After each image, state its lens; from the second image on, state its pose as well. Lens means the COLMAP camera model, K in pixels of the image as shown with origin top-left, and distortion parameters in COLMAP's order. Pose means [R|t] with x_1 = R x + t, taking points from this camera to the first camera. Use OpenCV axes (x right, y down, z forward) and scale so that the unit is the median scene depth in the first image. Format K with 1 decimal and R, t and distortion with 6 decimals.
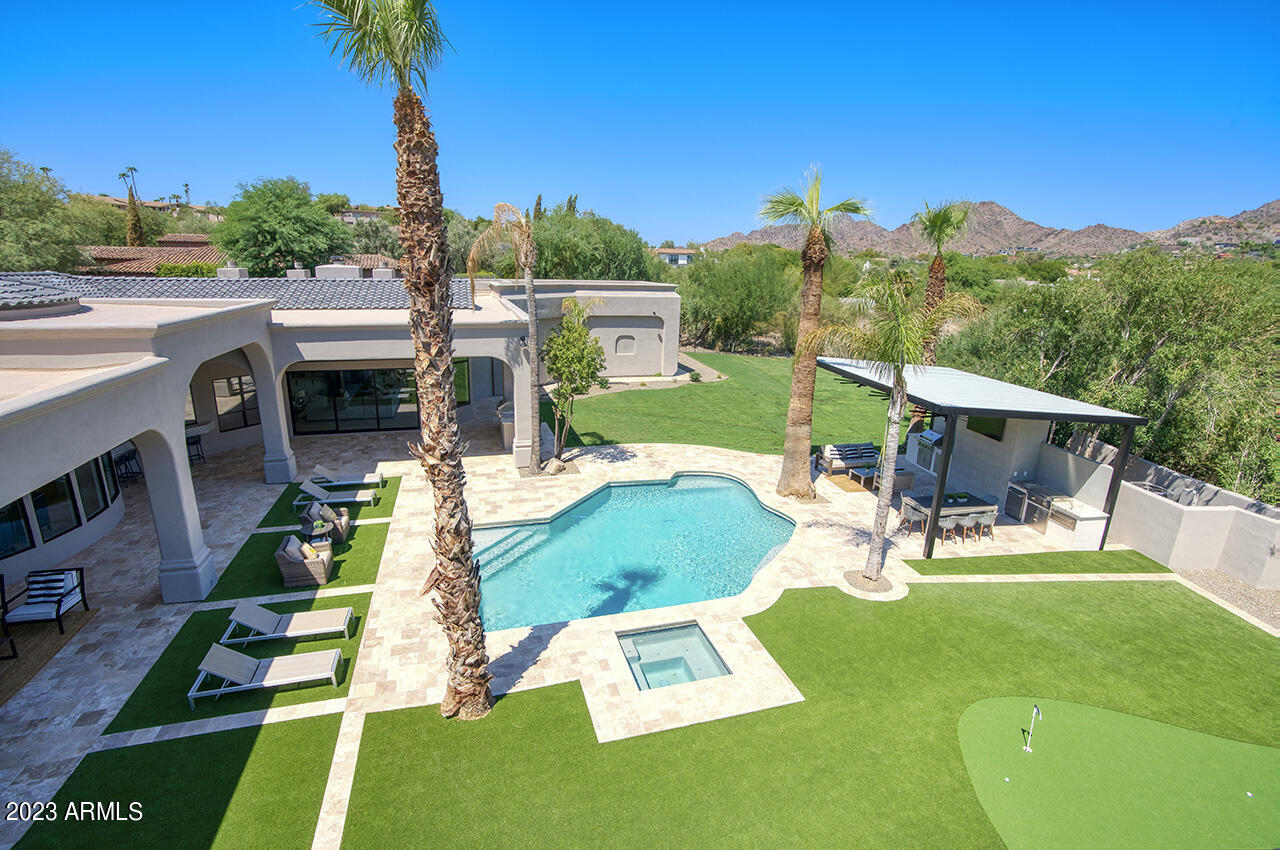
lens RADIAL K [[589.1, 0, 646.2], [0, 589.1, 430.5], [0, 0, 1]] dist [-0.031332, 0.007981]
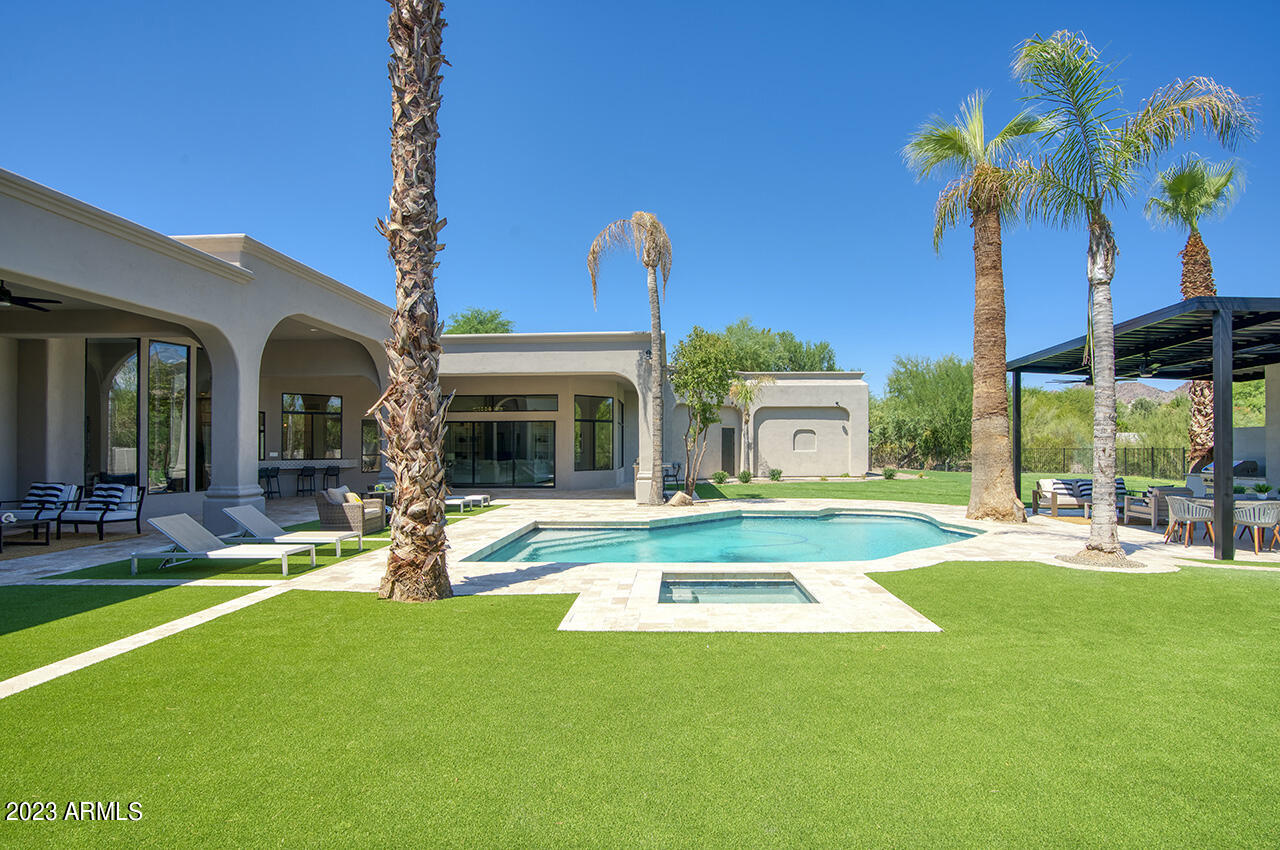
lens RADIAL K [[627.4, 0, 661.0], [0, 627.4, 421.7], [0, 0, 1]] dist [-0.027671, 0.001526]
pose [[0.950496, -0.039782, -0.308180, 0.217659], [-0.053677, 0.955841, -0.288940, 0.477500], [0.306066, 0.291179, 0.906388, 0.355141]]
